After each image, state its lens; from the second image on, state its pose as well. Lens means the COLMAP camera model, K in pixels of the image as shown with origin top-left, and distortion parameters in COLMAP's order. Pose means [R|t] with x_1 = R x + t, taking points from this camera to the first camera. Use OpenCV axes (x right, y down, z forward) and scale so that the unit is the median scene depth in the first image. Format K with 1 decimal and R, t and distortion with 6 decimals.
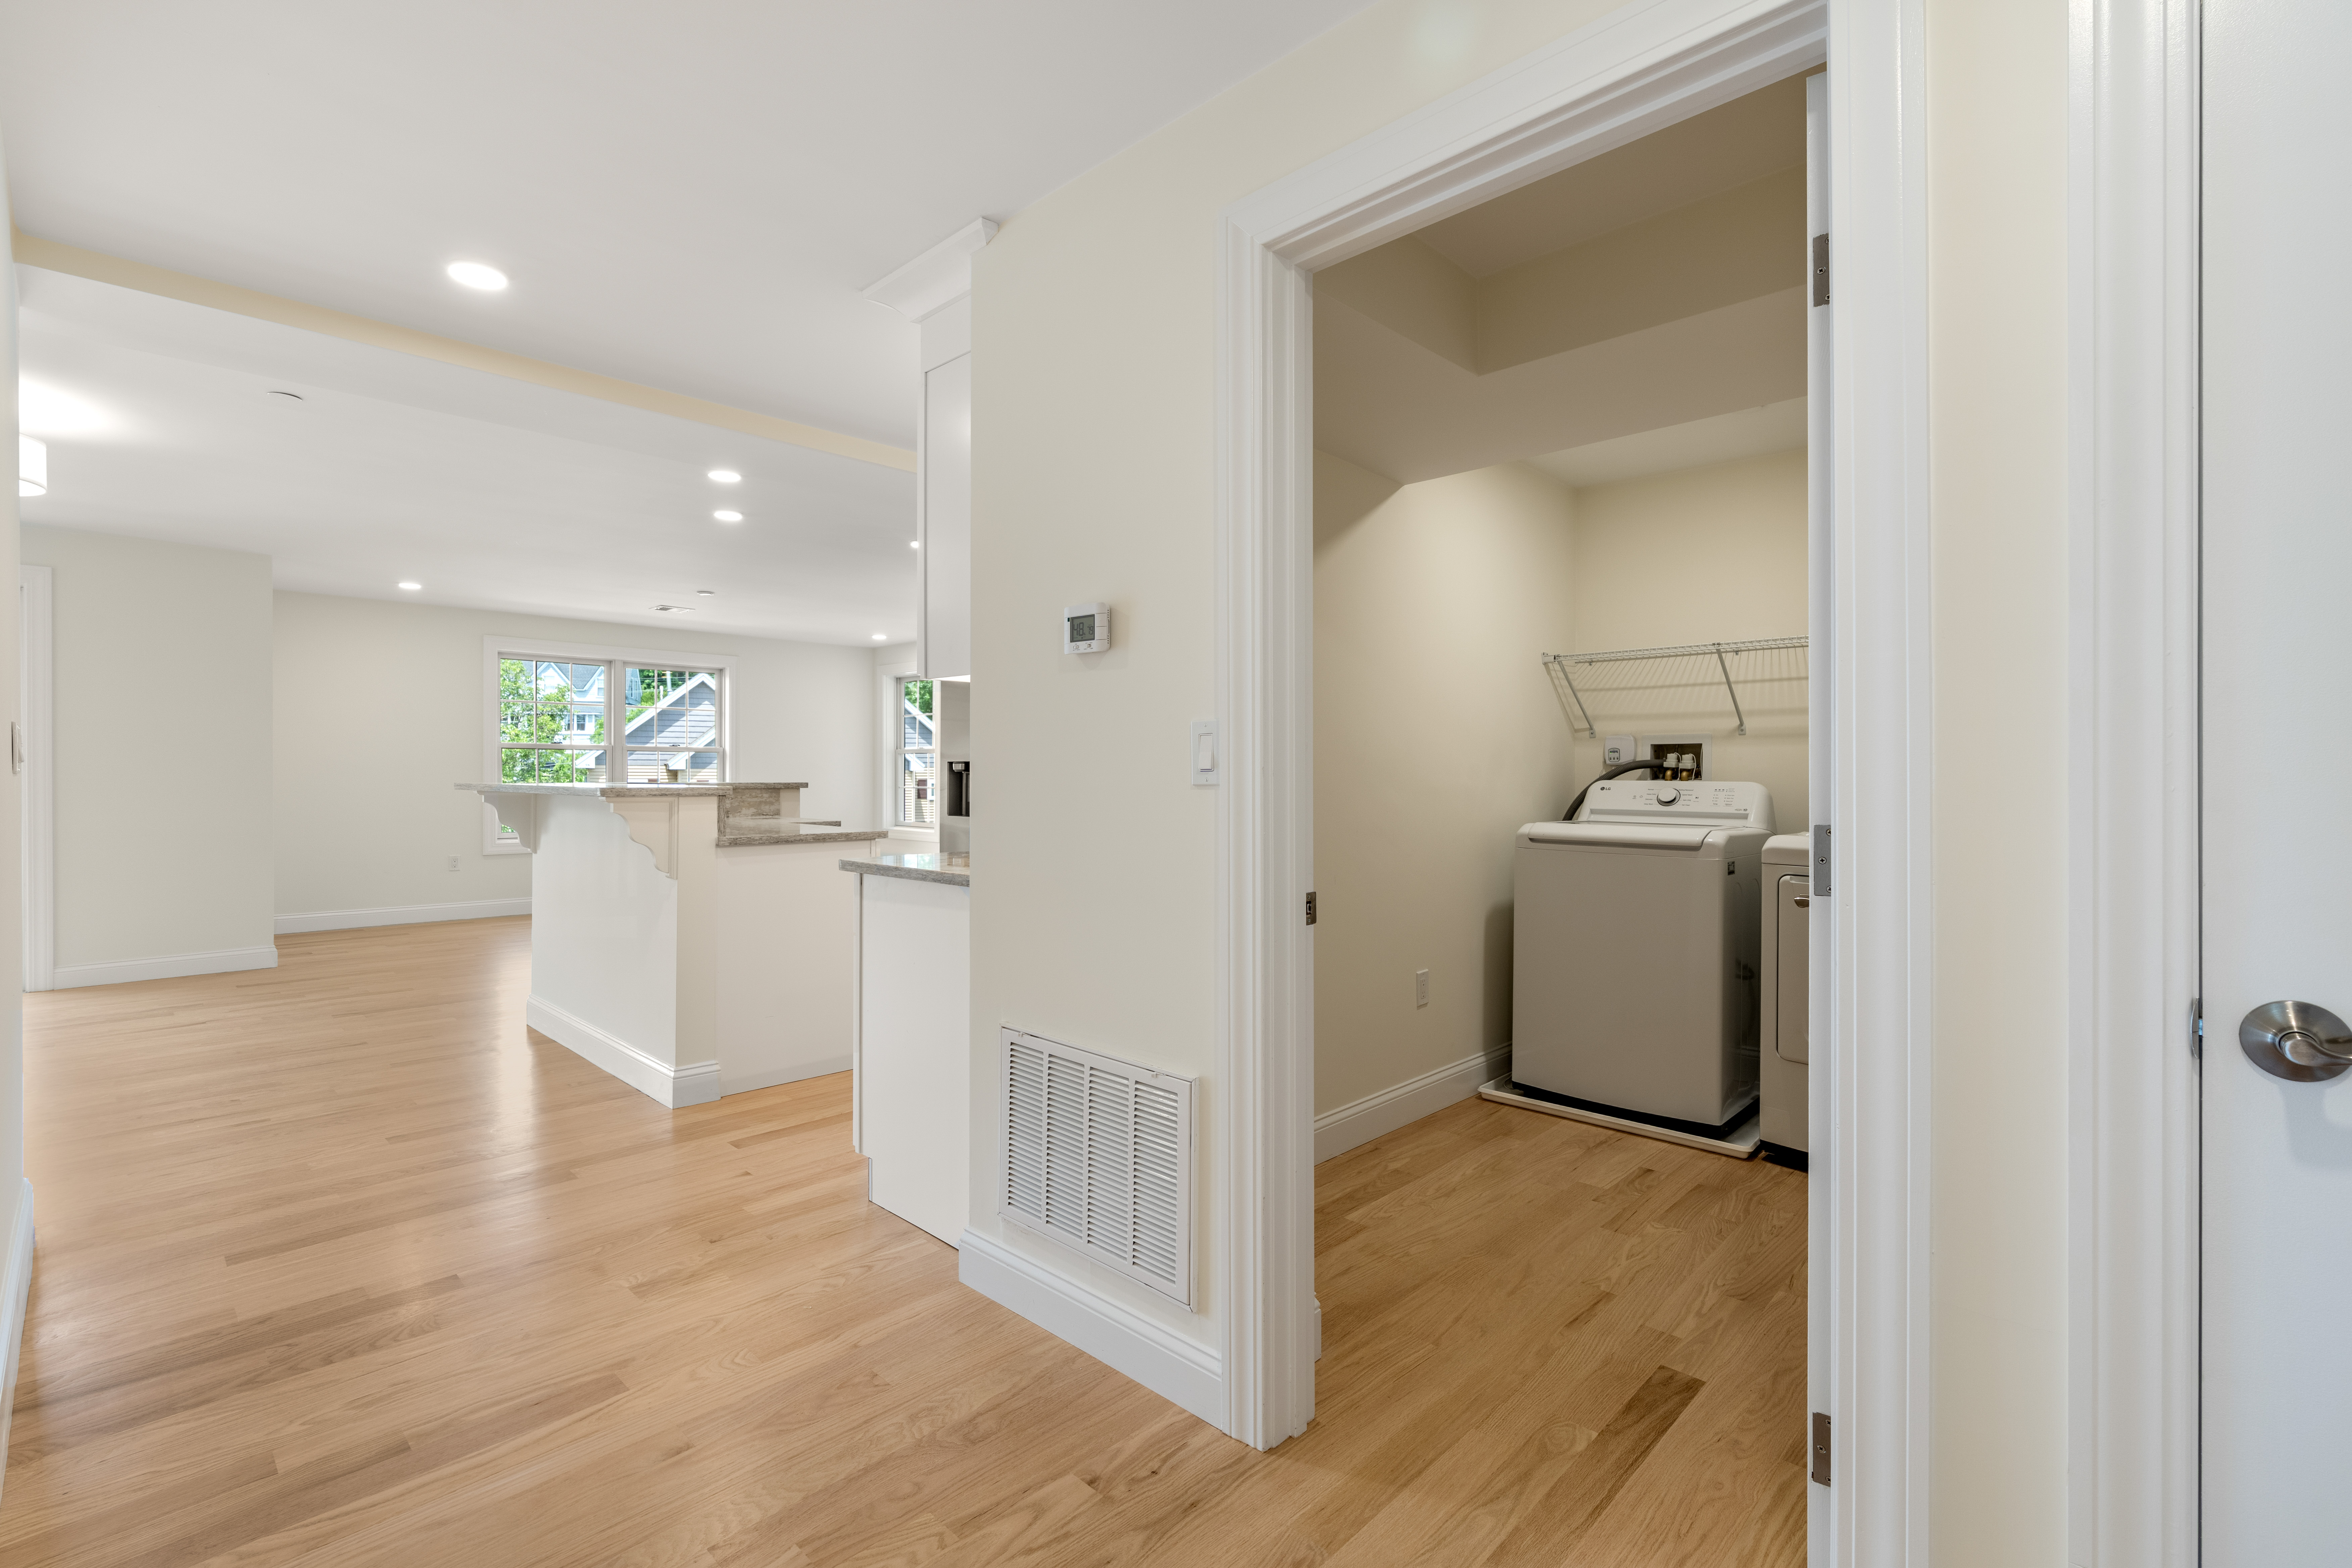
lens RADIAL K [[1066.2, 0, 1202.7], [0, 1066.2, 774.9], [0, 0, 1]] dist [-0.002002, 0.000270]
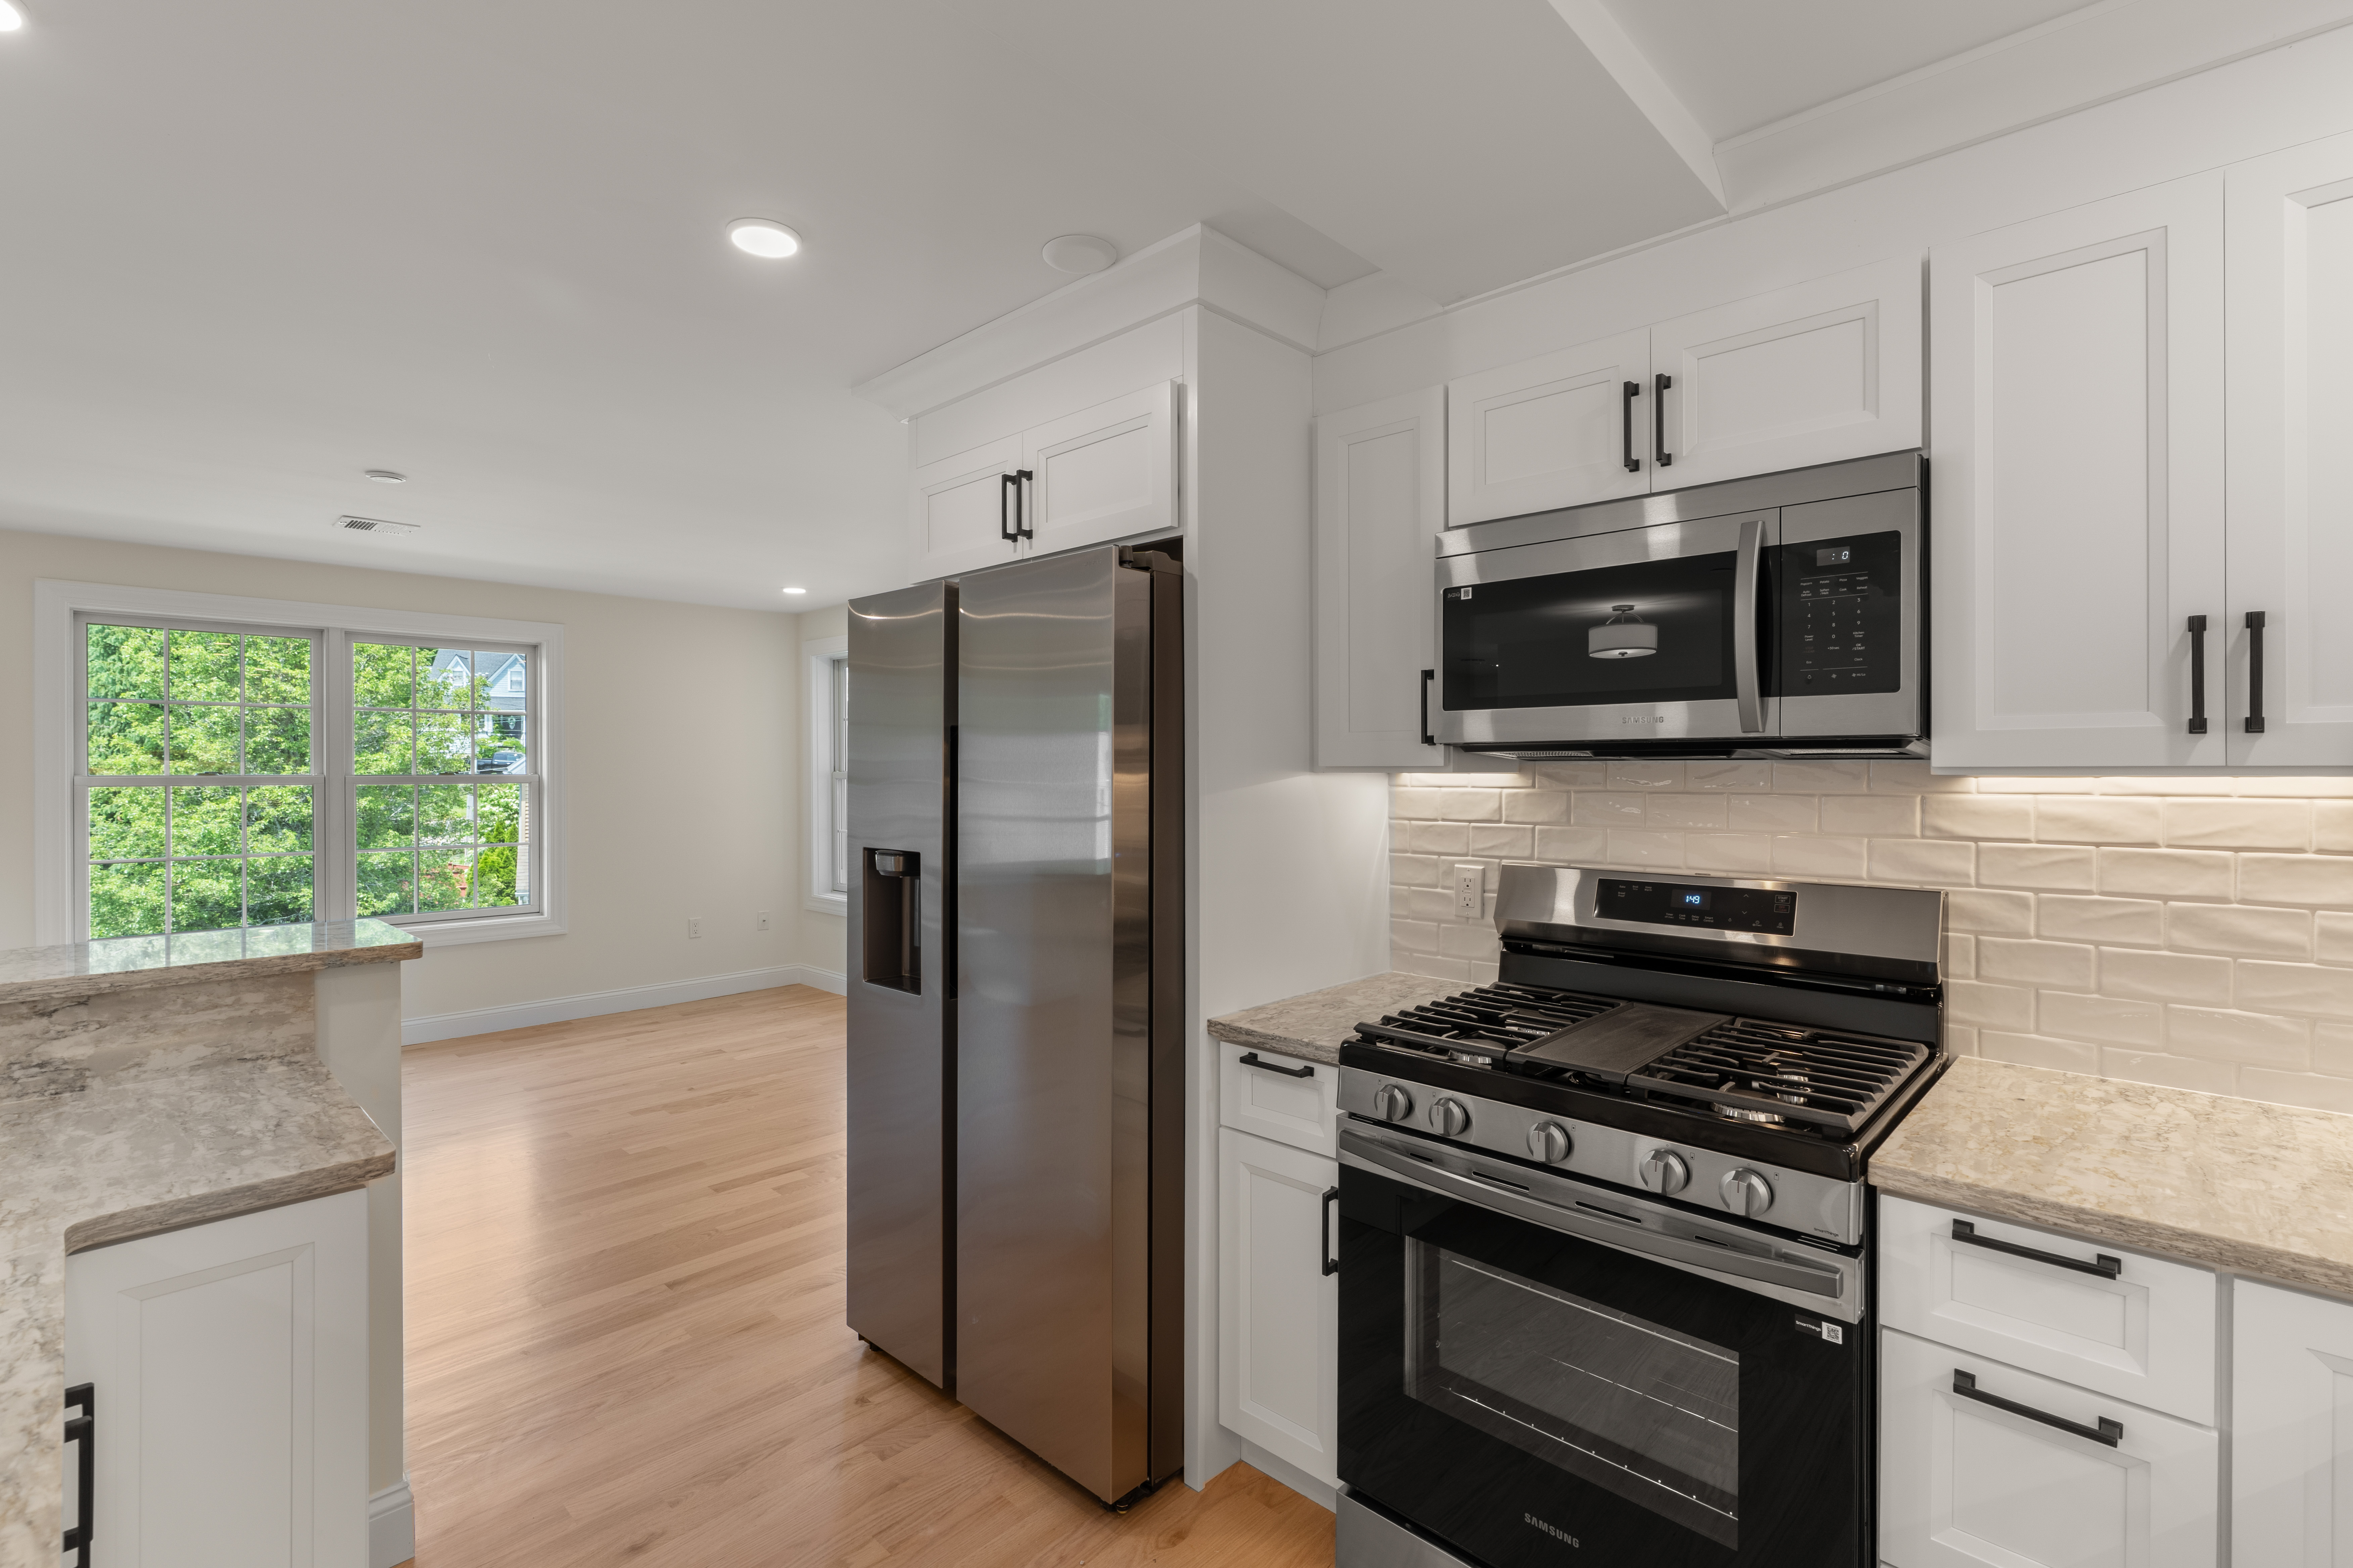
lens RADIAL K [[1068.1, 0, 1218.1], [0, 1068.1, 769.7], [0, 0, 1]] dist [-0.002309, -0.000067]
pose [[0.999843, -0.005458, 0.016875, -0.179988], [0.005436, 0.999984, 0.001356, -0.066649], [-0.016882, -0.001264, 0.999857, 0.952157]]
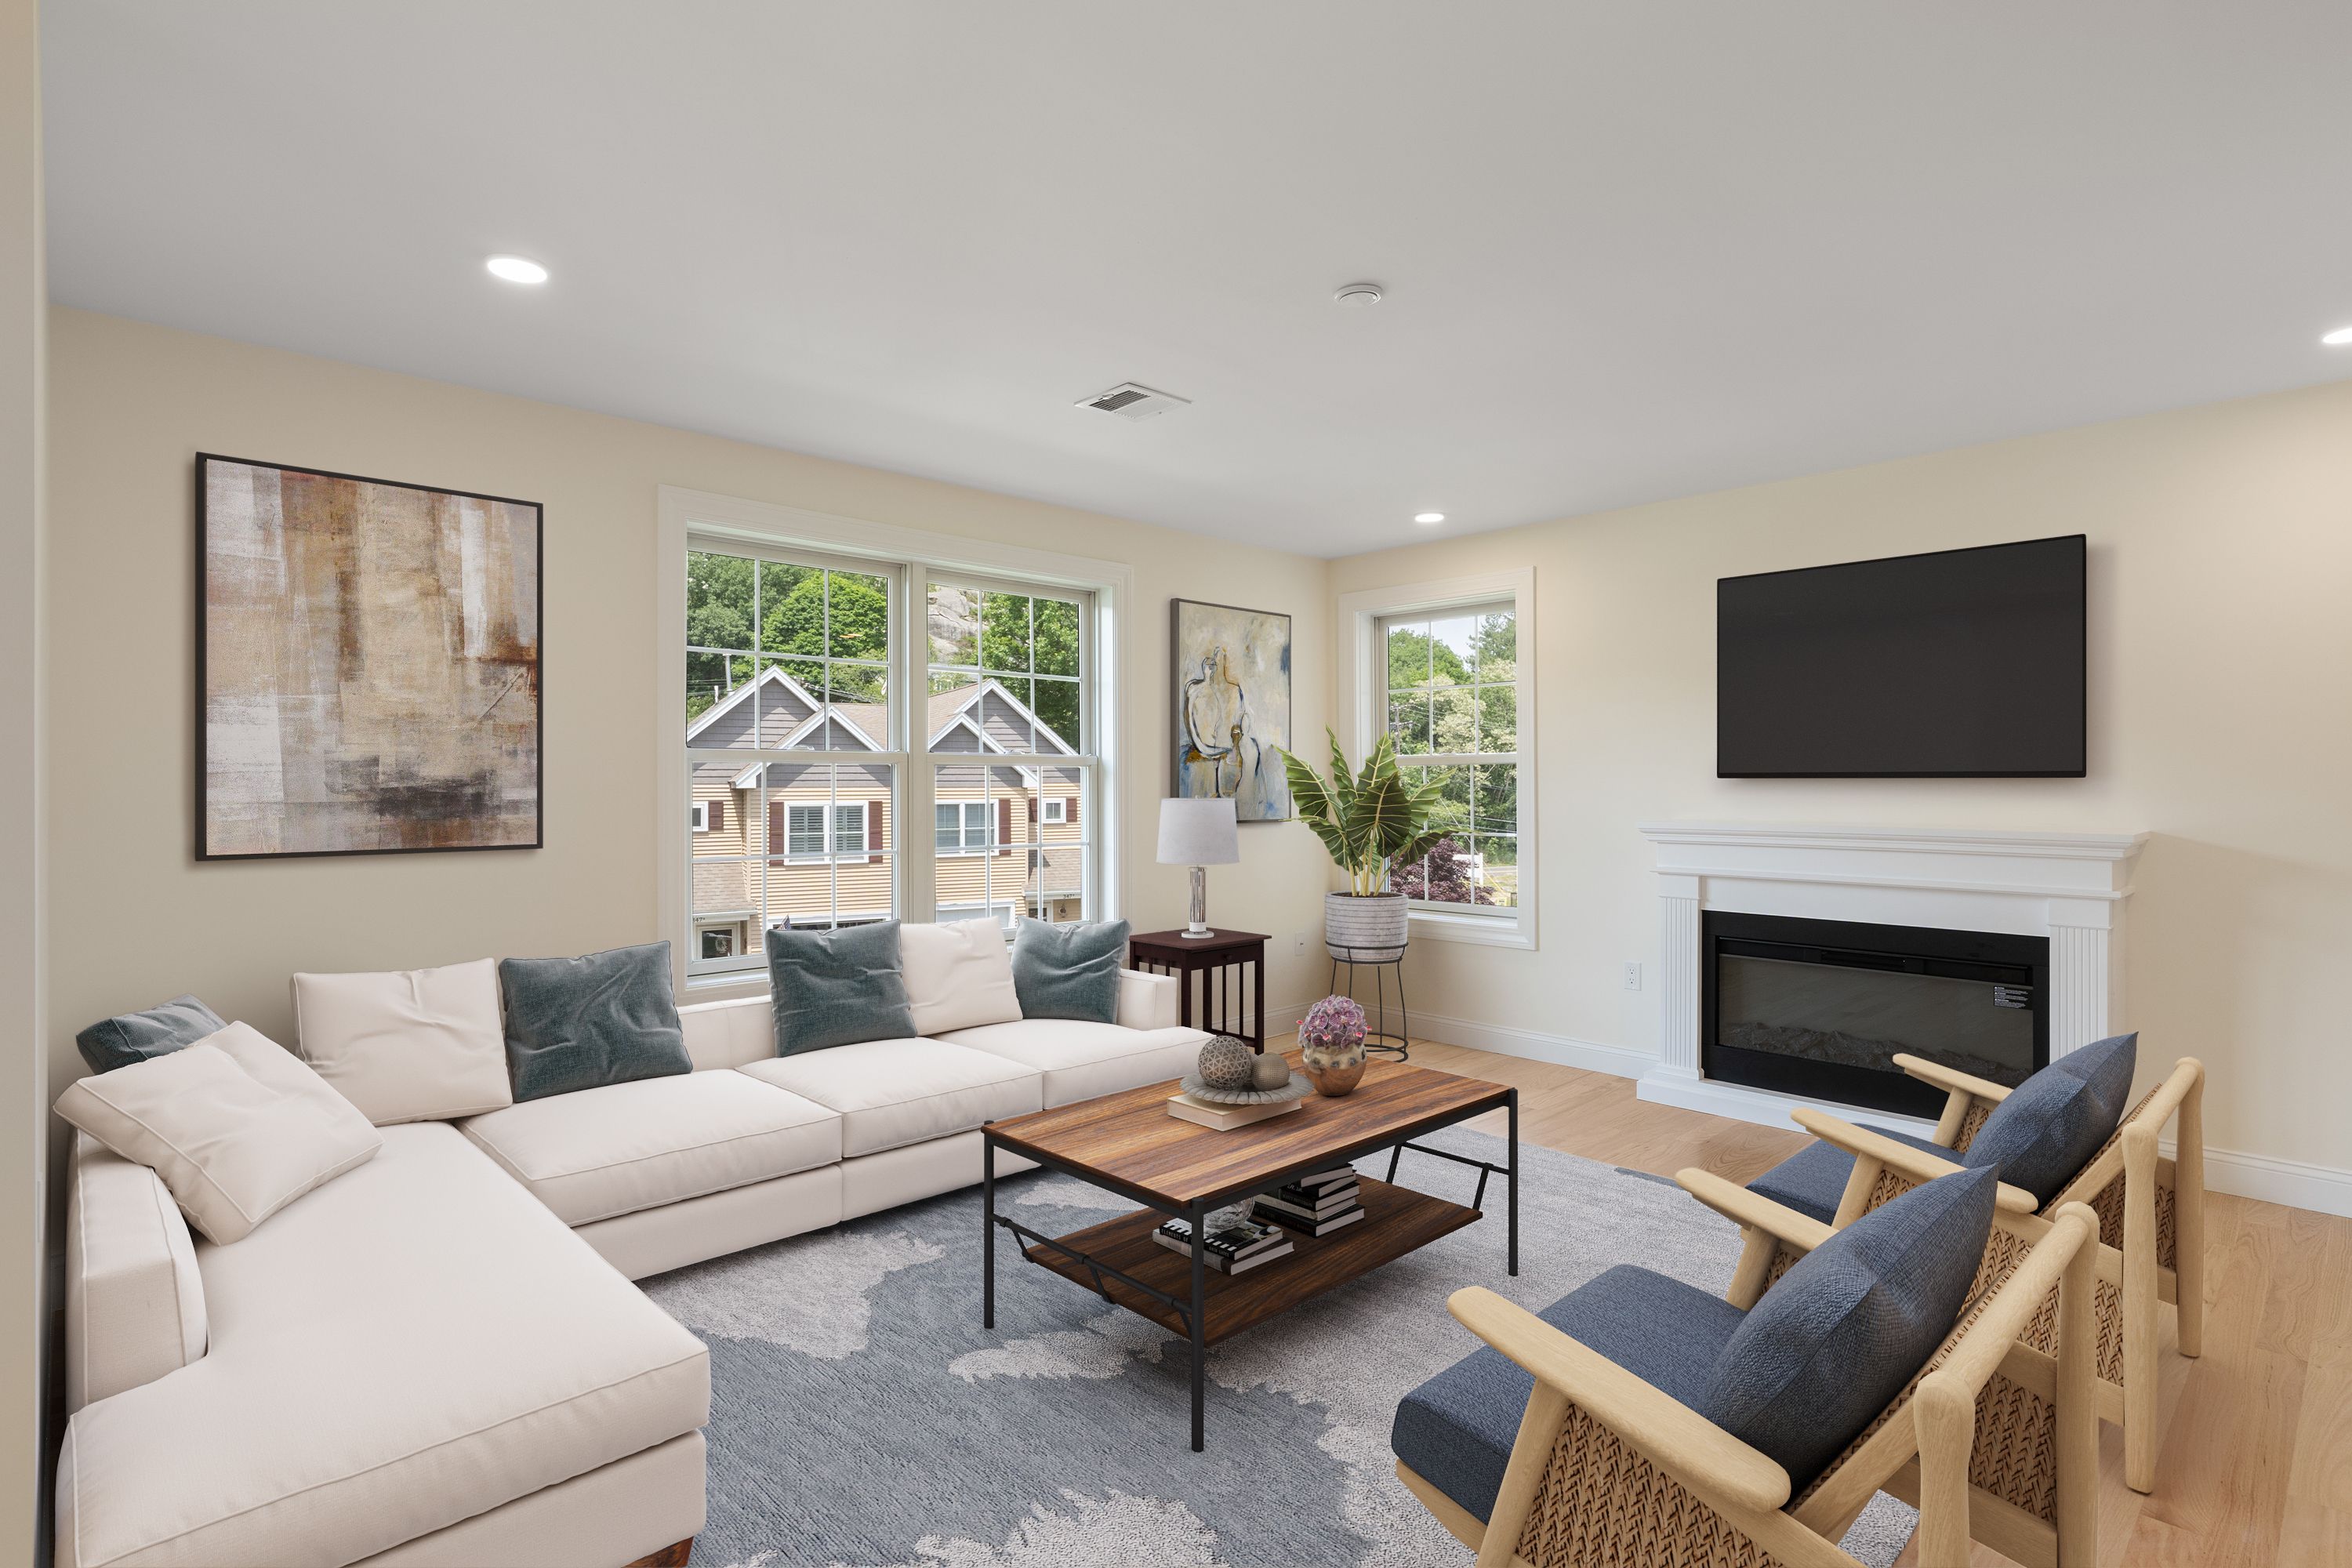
lens RADIAL K [[1172.4, 0, 1181.1], [0, 1172.4, 773.6], [0, 0, 1]] dist [-0.003588, 0.001681]
pose [[0.998396, -0.007260, -0.056140, -0.932844], [0.006570, 0.999901, -0.012456, -0.025620], [0.056225, 0.012068, 0.998345, 1.161053]]
